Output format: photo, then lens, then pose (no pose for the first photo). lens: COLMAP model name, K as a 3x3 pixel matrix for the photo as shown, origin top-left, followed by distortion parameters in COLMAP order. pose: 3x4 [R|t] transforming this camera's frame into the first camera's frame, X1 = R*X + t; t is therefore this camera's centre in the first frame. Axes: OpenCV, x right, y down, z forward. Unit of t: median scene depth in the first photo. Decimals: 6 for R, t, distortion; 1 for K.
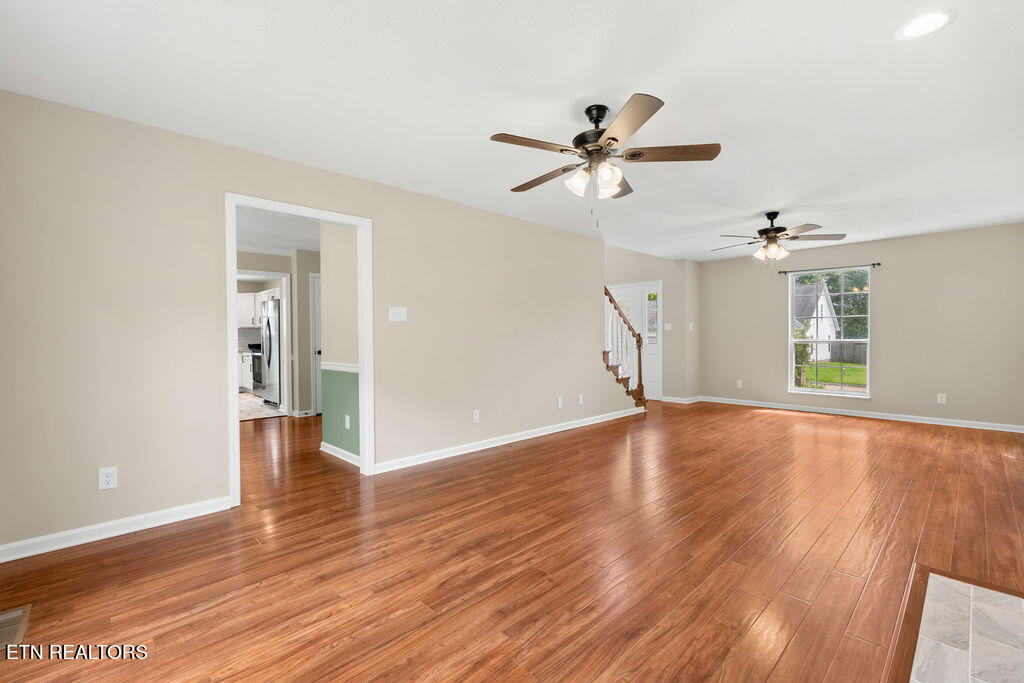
lens RADIAL K [[451.5, 0, 511.2], [0, 451.5, 343.1], [0, 0, 1]] dist [-0.010131, 0.000103]
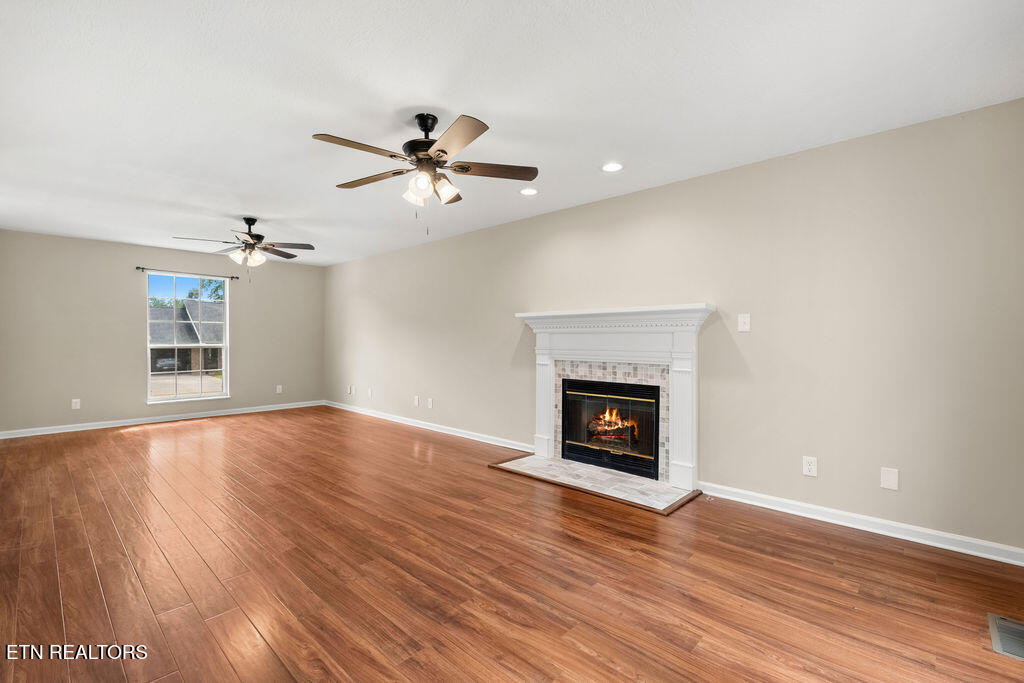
lens RADIAL K [[451.5, 0, 512.4], [0, 451.5, 337.2], [0, 0, 1]] dist [-0.010131, 0.000103]
pose [[-0.058062, 0.008402, 0.998278, -0.847925], [0.015375, 0.999854, -0.007521, -0.015010], [-0.998195, 0.014912, -0.058182, 0.882710]]
